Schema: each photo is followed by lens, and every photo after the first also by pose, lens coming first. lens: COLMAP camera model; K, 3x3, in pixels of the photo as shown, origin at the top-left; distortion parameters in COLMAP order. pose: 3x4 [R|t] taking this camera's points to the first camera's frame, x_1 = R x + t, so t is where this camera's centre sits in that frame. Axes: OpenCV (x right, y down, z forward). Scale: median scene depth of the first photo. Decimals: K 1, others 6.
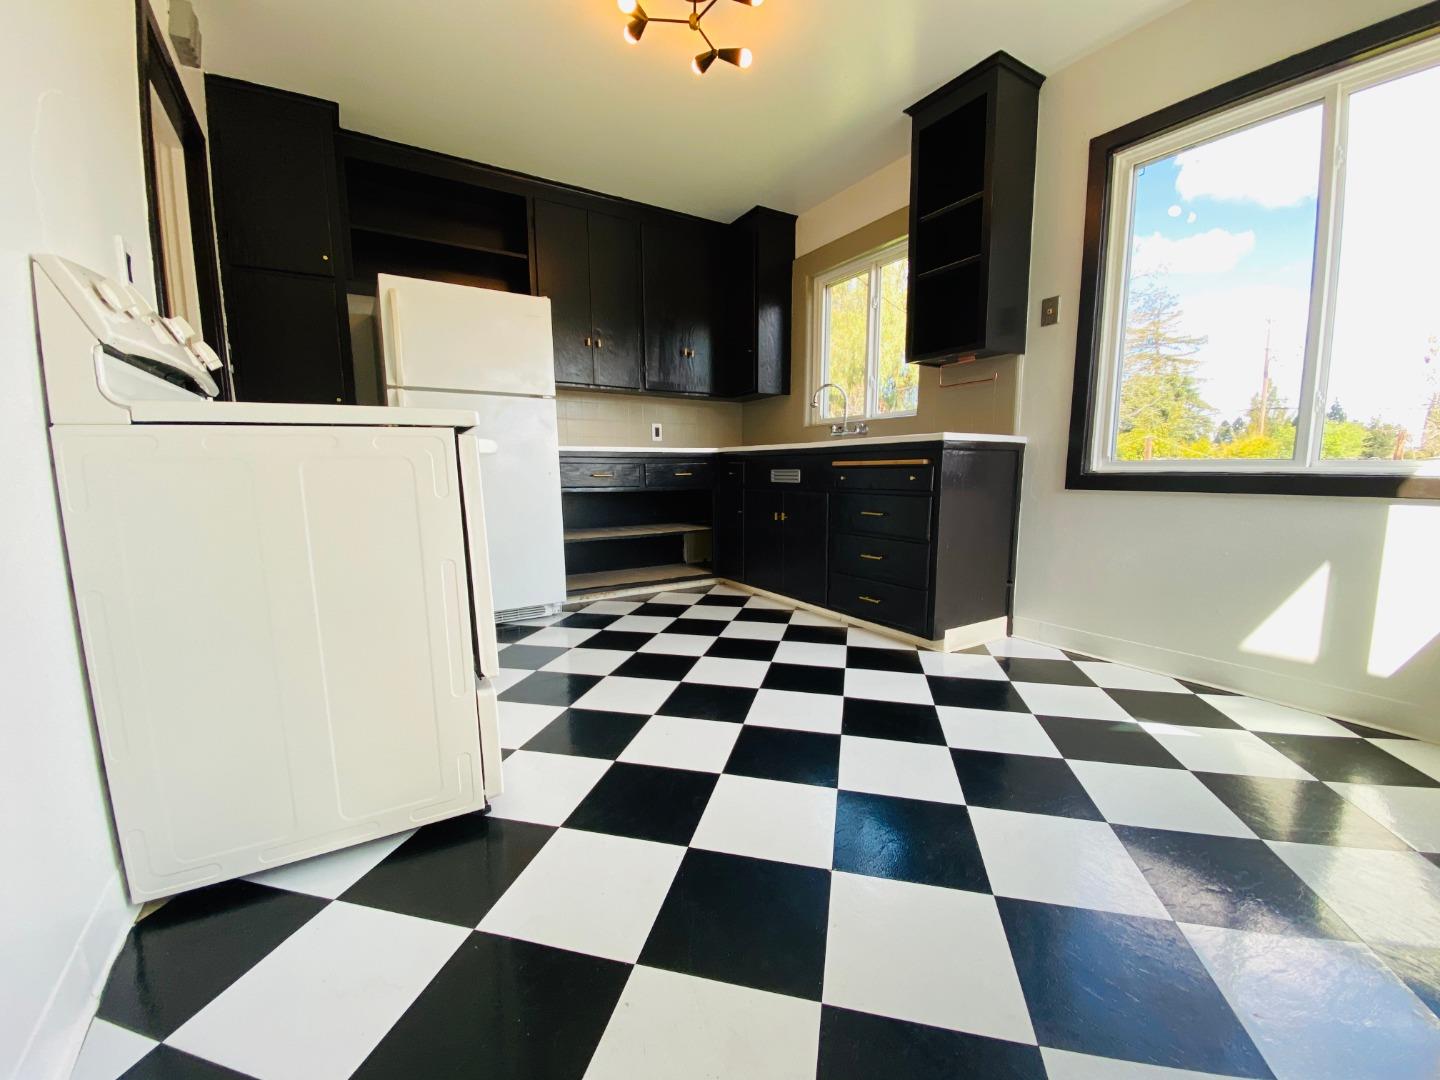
lens RADIAL K [[574.4, 0, 718.3], [0, 574.4, 543.6], [0, 0, 1]] dist [0.044030, -0.035848]
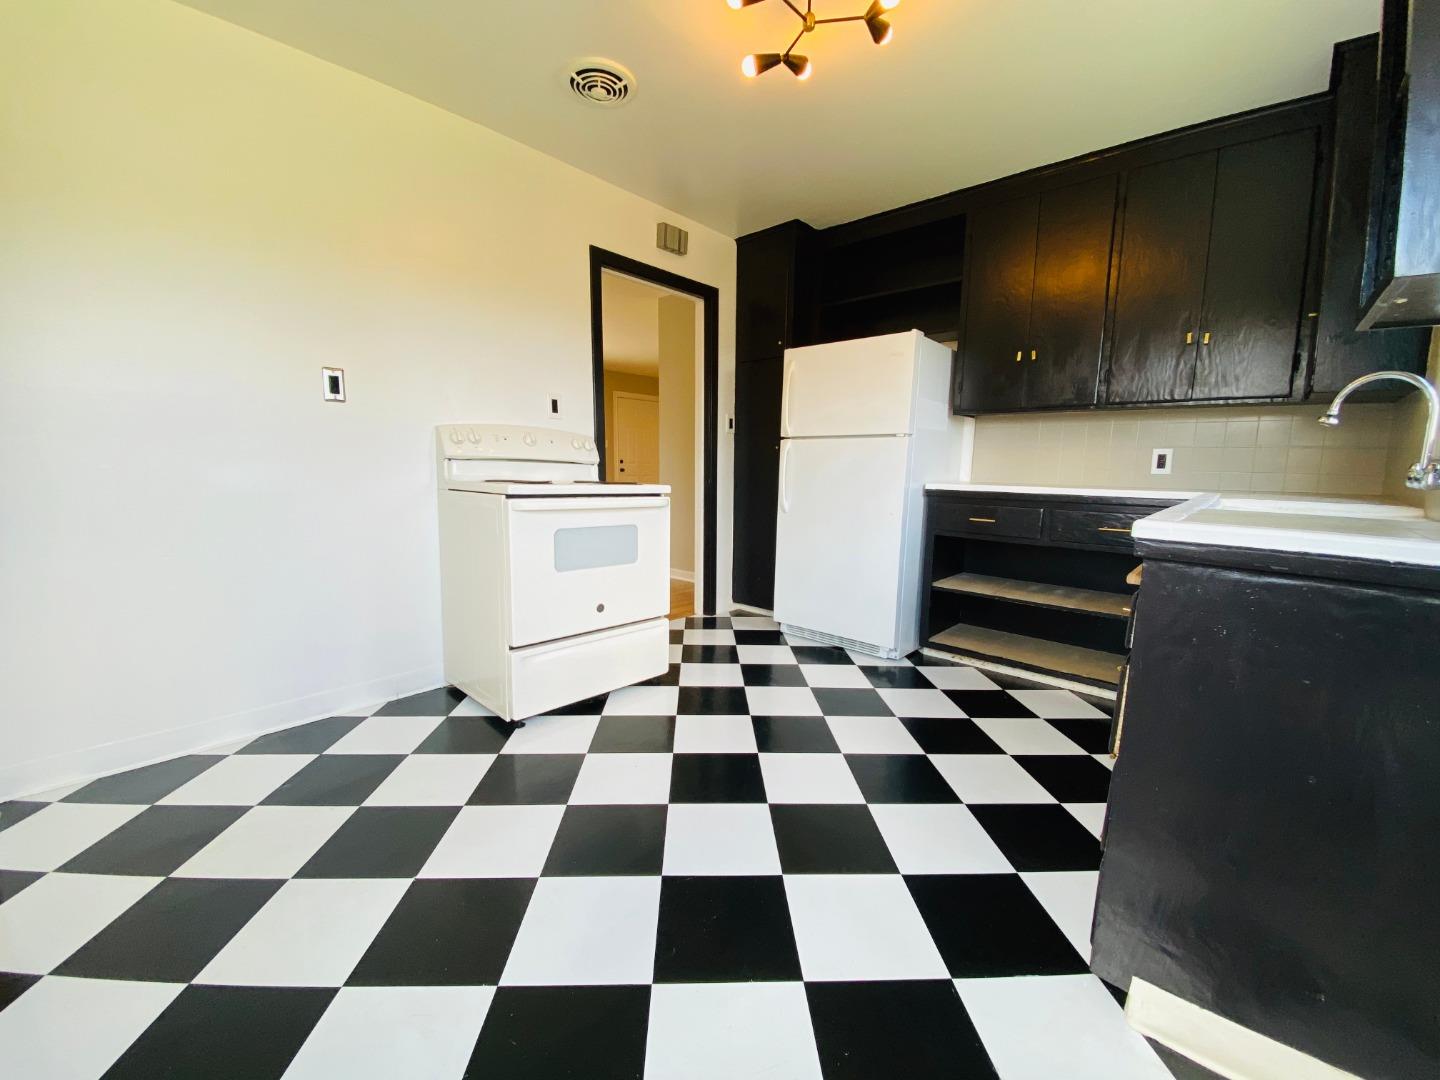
lens RADIAL K [[574.4, 0, 718.3], [0, 574.4, 543.6], [0, 0, 1]] dist [0.044030, -0.035848]
pose [[0.269395, 0.144138, -0.952182, 0.504850], [-0.143372, 0.983720, 0.108349, -0.125095], [0.952298, 0.107328, 0.285674, 0.418121]]
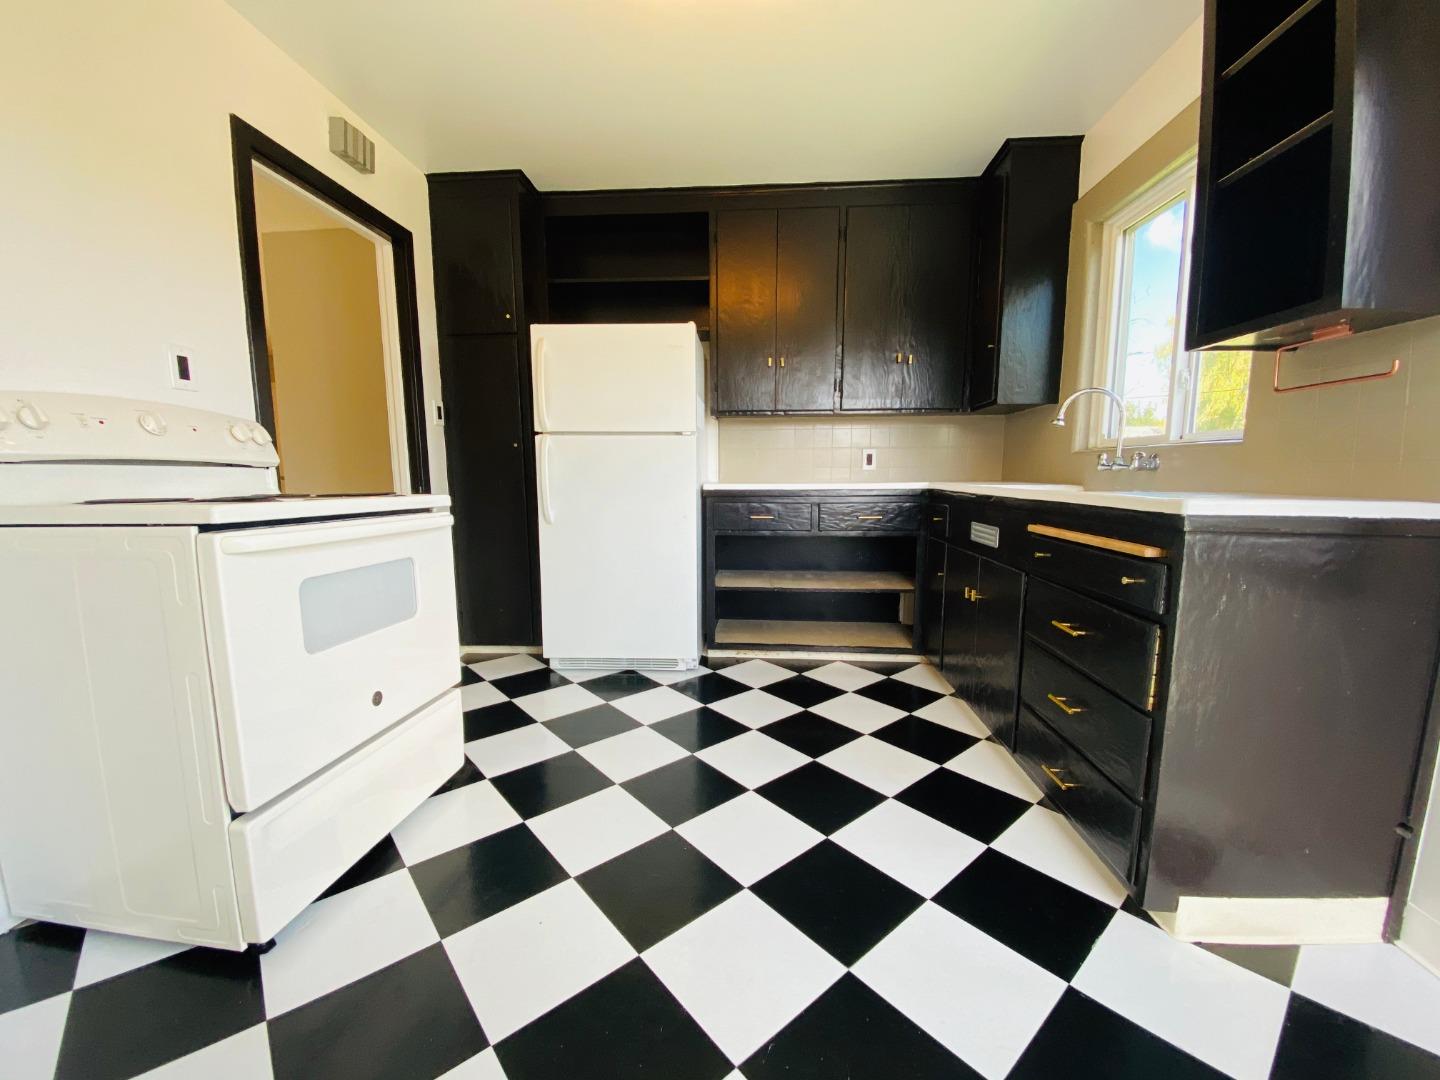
lens RADIAL K [[573.6, 0, 722.5], [0, 573.6, 546.7], [0, 0, 1]] dist [0.013414, -0.017180]
pose [[0.809831, 0.081680, -0.580949, 0.254659], [-0.080373, 0.996370, 0.028048, -0.096485], [0.581132, 0.023978, 0.813456, 0.284160]]
